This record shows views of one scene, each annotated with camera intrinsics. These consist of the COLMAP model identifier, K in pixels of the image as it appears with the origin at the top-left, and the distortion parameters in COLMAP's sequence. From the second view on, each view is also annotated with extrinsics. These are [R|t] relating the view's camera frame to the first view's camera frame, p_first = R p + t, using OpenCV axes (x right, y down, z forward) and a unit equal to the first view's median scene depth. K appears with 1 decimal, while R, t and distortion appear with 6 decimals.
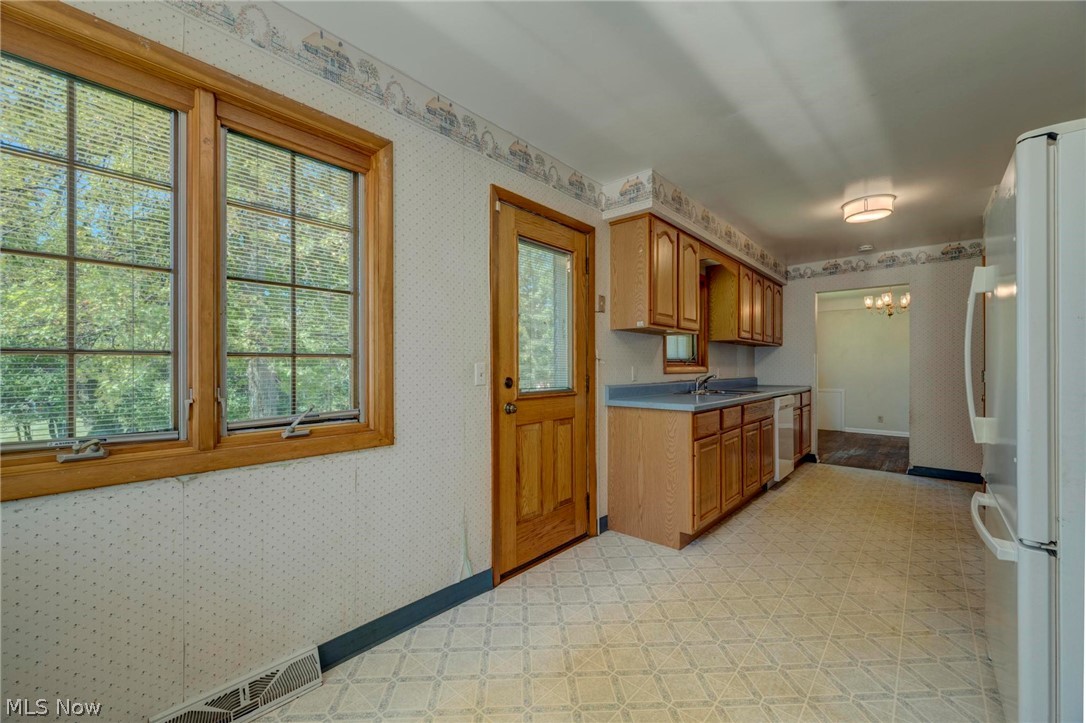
lens RADIAL K [[428.6, 0, 539.9], [0, 428.6, 367.2], [0, 0, 1]] dist [-0.001038, -0.000296]
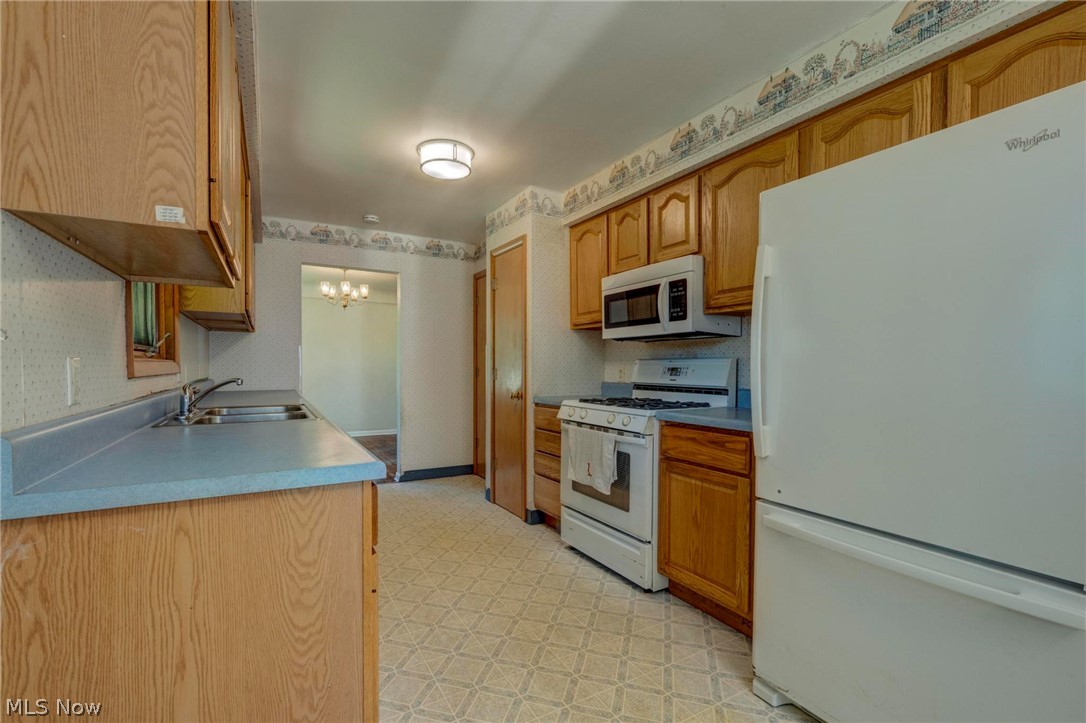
lens RADIAL K [[470.7, 0, 530.6], [0, 470.7, 372.8], [0, 0, 1]] dist [0.002565, 0.000051]
pose [[0.322568, -0.011902, 0.946472, 0.003683], [-0.005933, 0.999876, 0.014596, 0.001522], [-0.946528, -0.010324, 0.322457, 0.482942]]
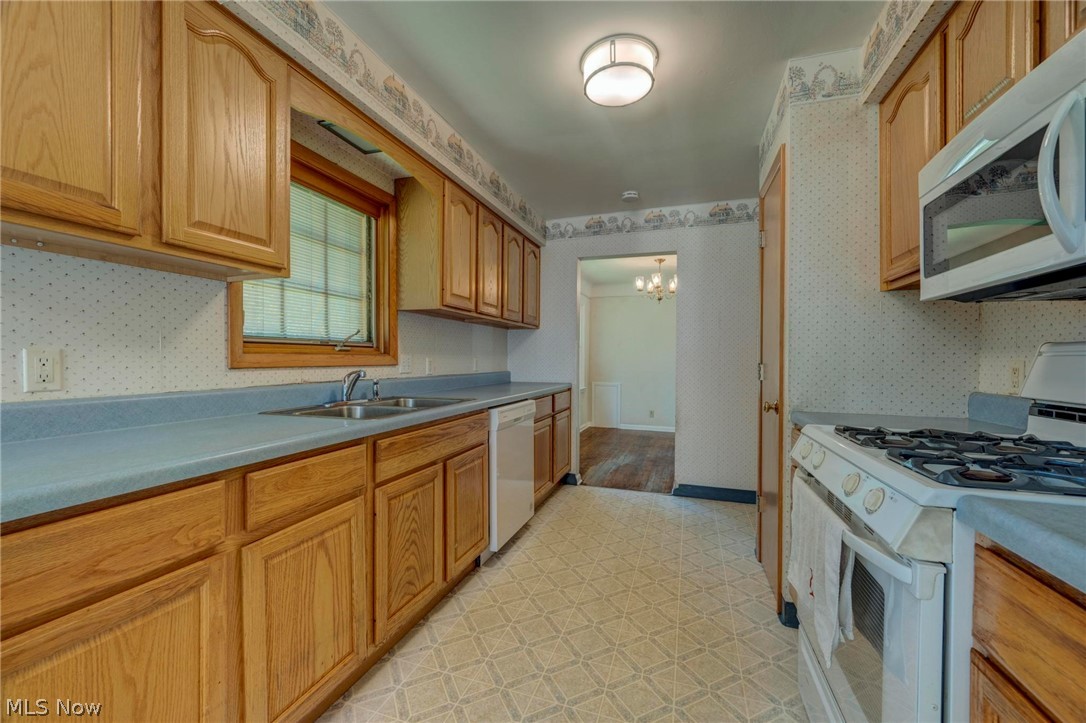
lens RADIAL K [[435.1, 0, 545.6], [0, 435.1, 363.1], [0, 0, 1]] dist [0.003668, -0.000477]
pose [[0.913772, 0.001989, 0.406222, 0.375813], [-0.006646, 0.999927, 0.010054, 0.002475], [-0.406172, -0.011887, 0.913719, 0.431321]]
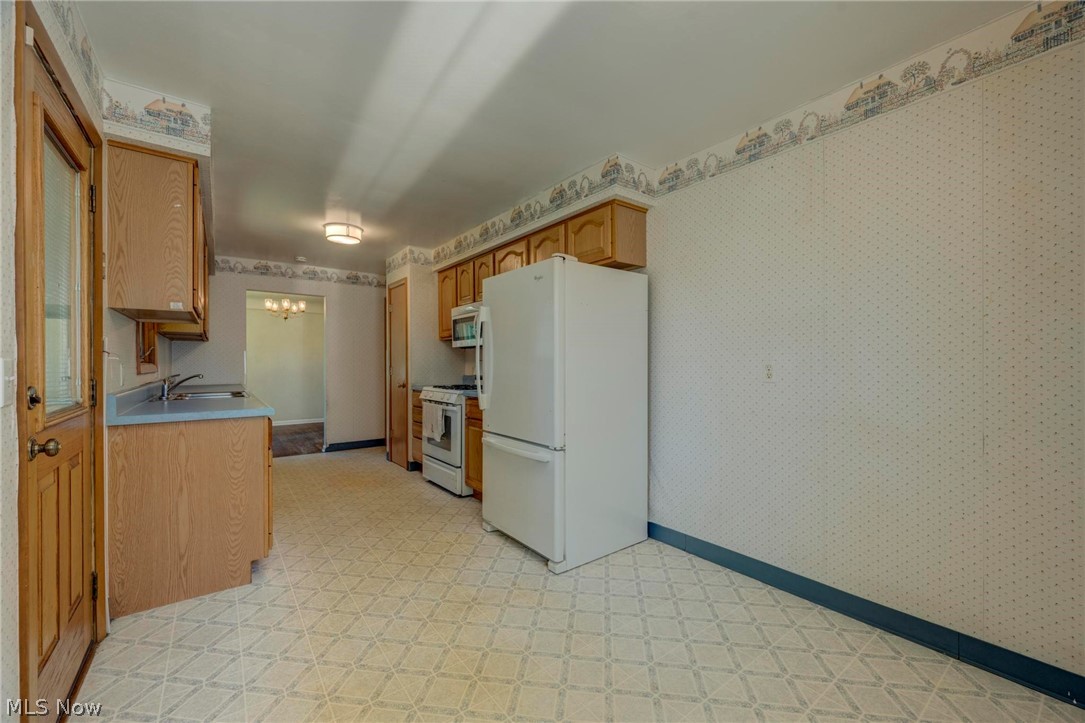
lens RADIAL K [[429.7, 0, 537.7], [0, 429.7, 362.3], [0, 0, 1]] dist [0.000358, 0.000038]
pose [[0.197034, 0.003342, 0.980391, -0.262434], [0.001088, 0.999993, -0.003627, -0.001429], [-0.980396, 0.001781, 0.197029, 0.189210]]
